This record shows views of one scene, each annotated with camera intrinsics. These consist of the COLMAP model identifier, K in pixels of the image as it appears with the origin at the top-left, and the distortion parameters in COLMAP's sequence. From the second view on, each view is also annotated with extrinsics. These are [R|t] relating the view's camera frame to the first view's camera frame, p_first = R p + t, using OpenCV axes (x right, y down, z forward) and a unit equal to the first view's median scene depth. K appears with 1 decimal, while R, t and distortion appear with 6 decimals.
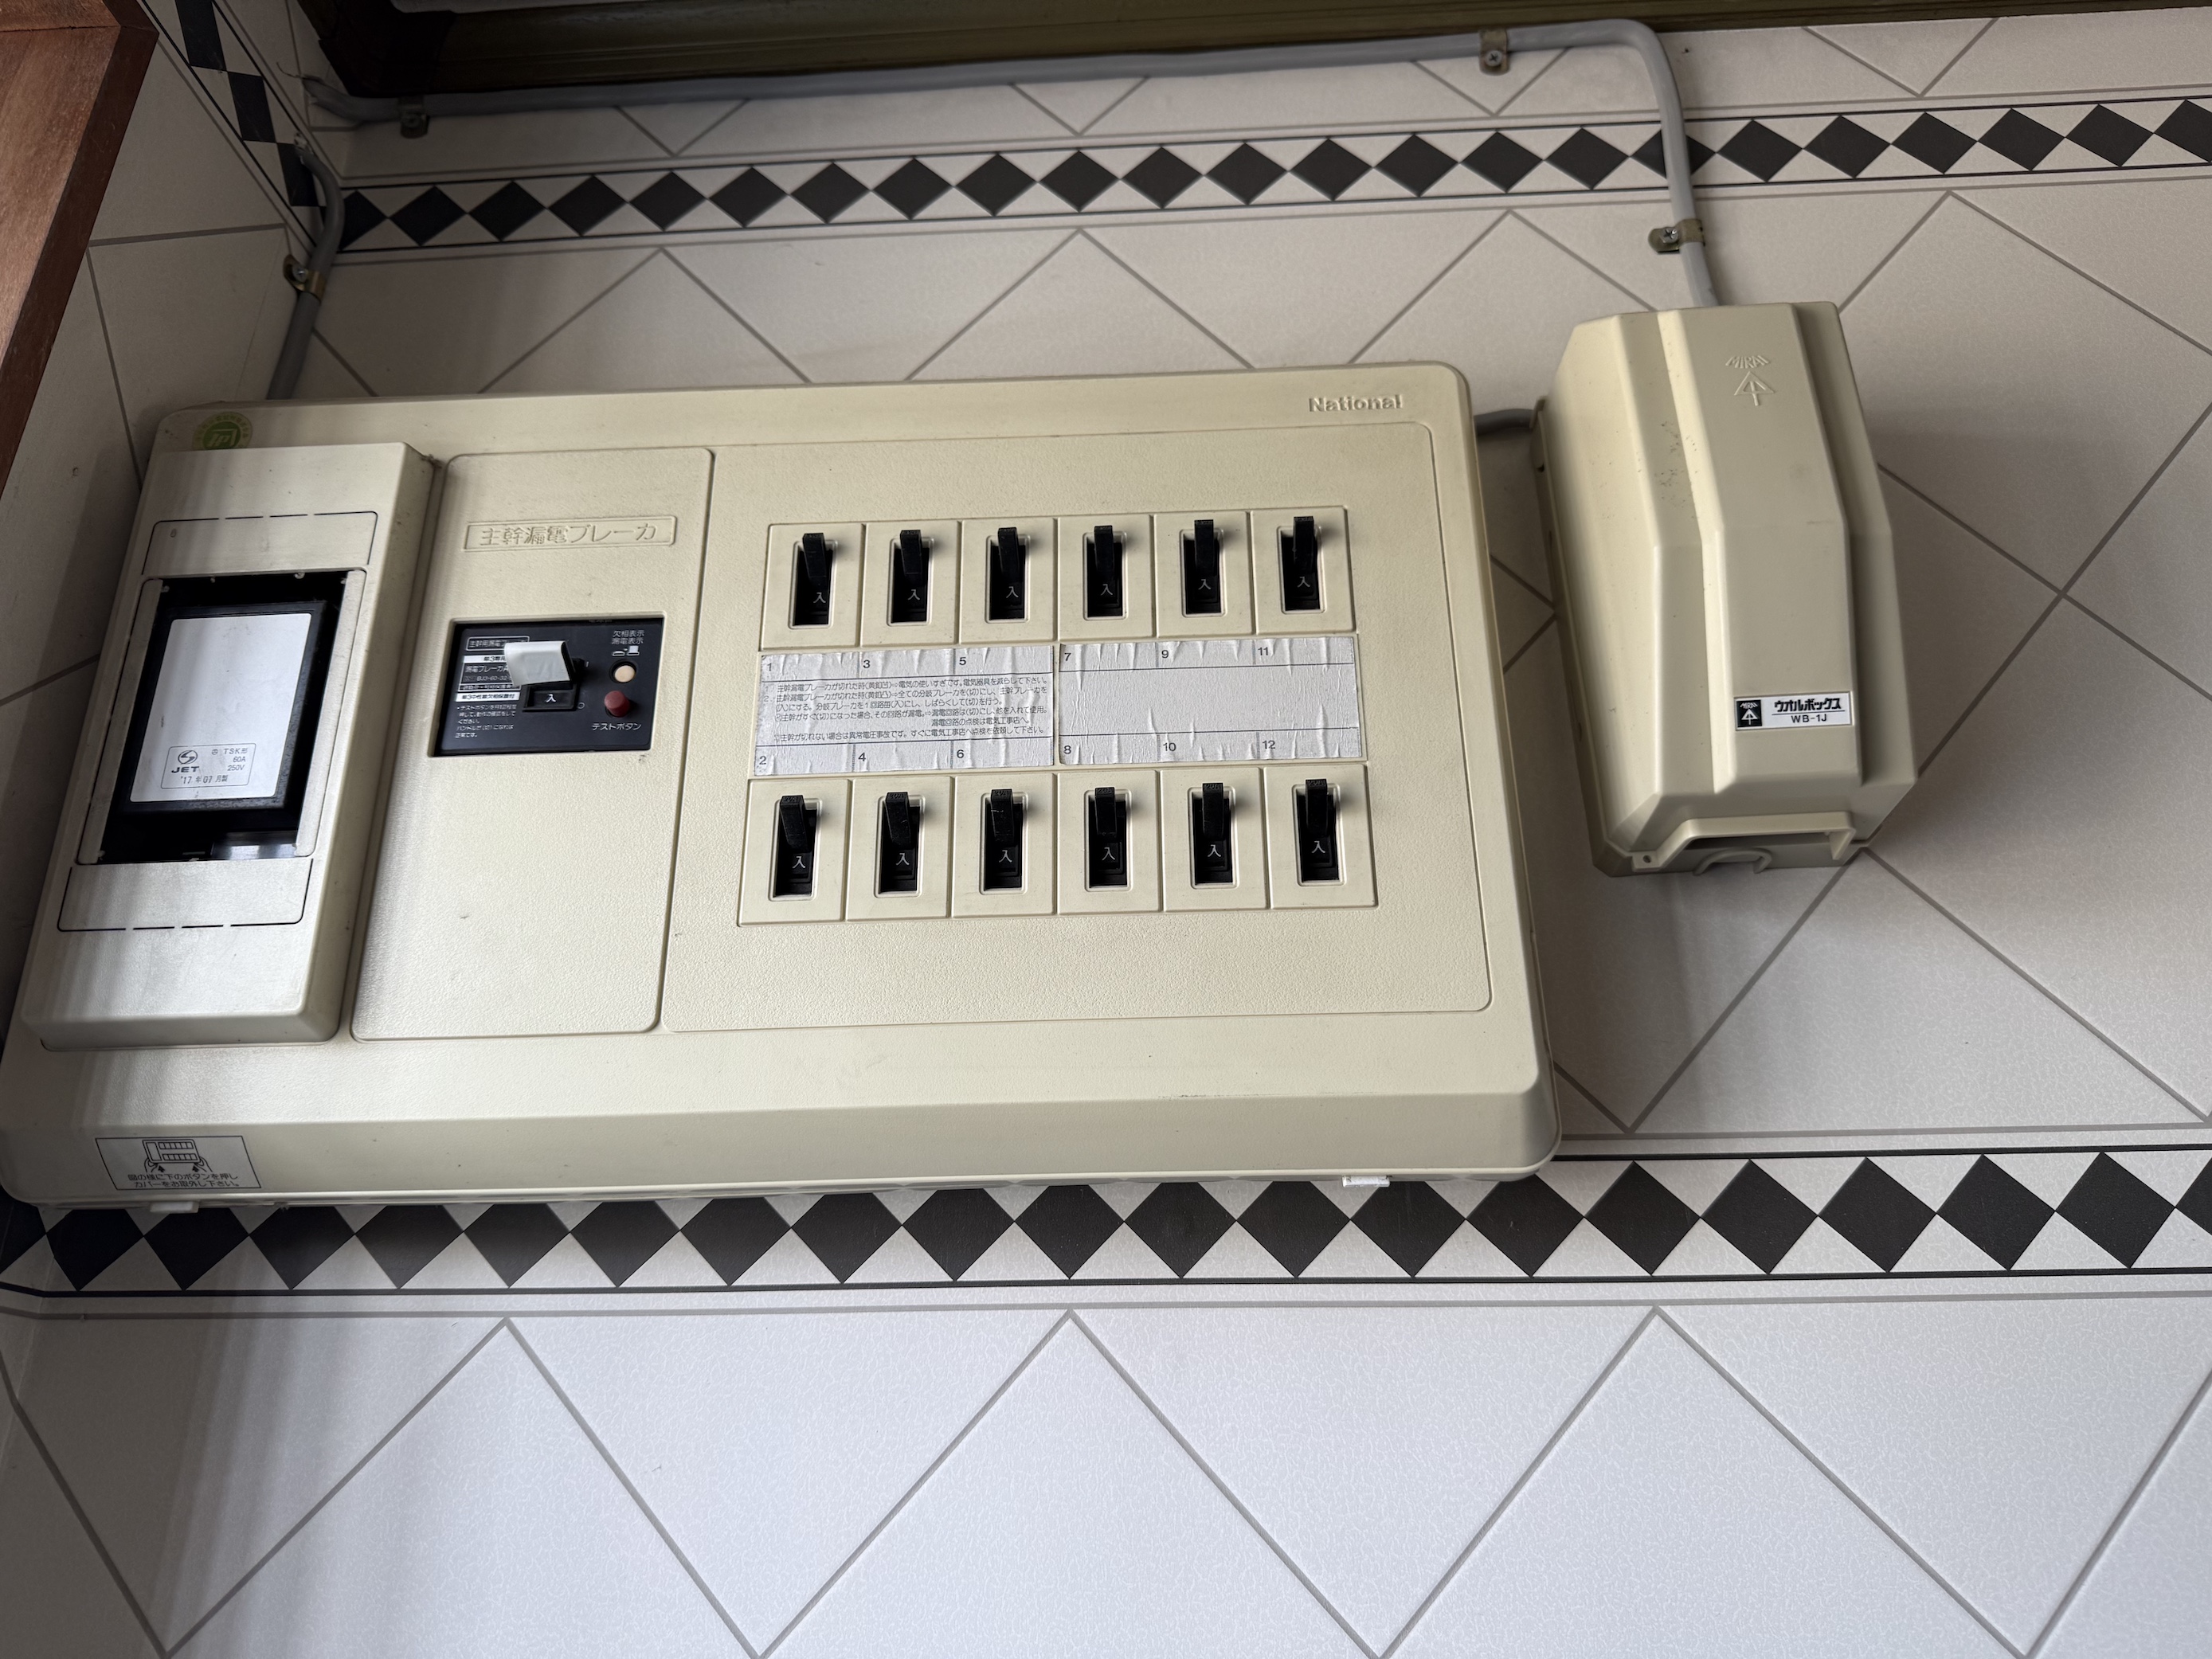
lens RADIAL K [[1595.1, 0, 1115.6], [0, 1595.1, 833.3], [0, 0, 1]] dist [-0.011123, -0.006009]
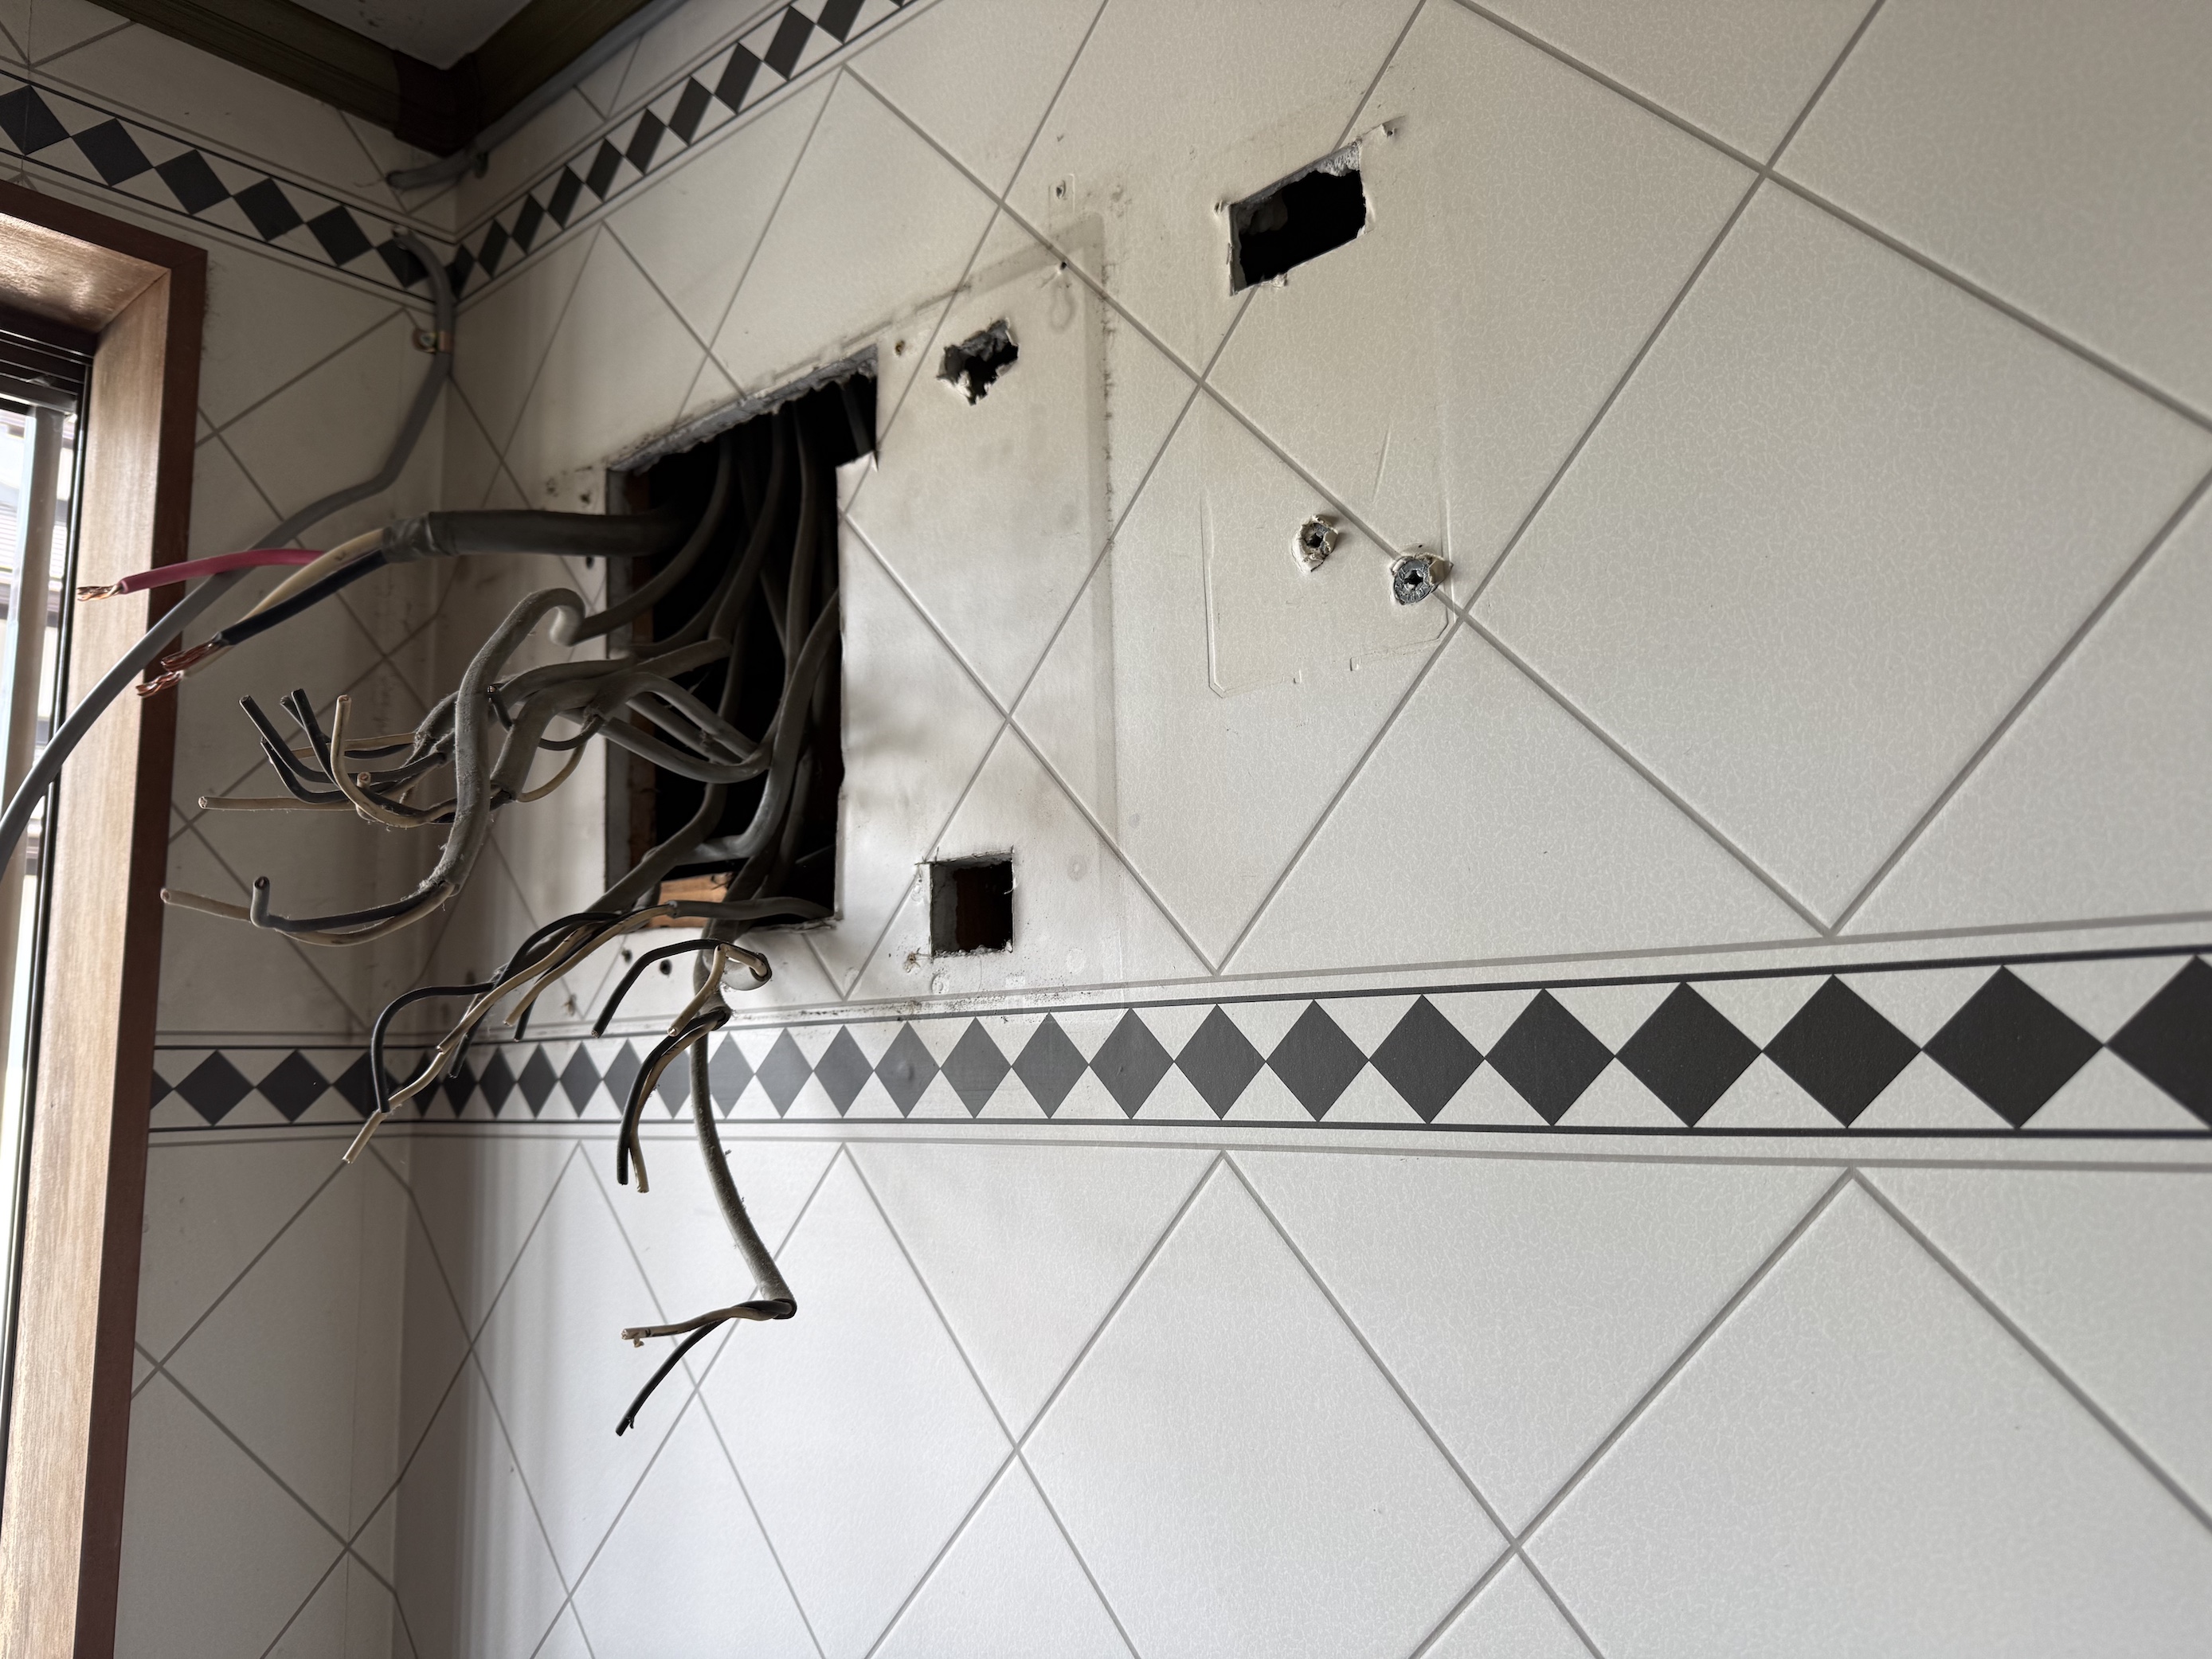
lens RADIAL K [[1595.1, 0, 1096.3], [0, 1595.1, 828.3], [0, 0, 1]] dist [-0.011123, -0.006009]
pose [[0.793332, -0.105551, -0.599569, 0.857841], [0.264344, 0.946892, 0.183078, -0.094503], [0.548404, -0.303734, 0.779101, 0.233233]]
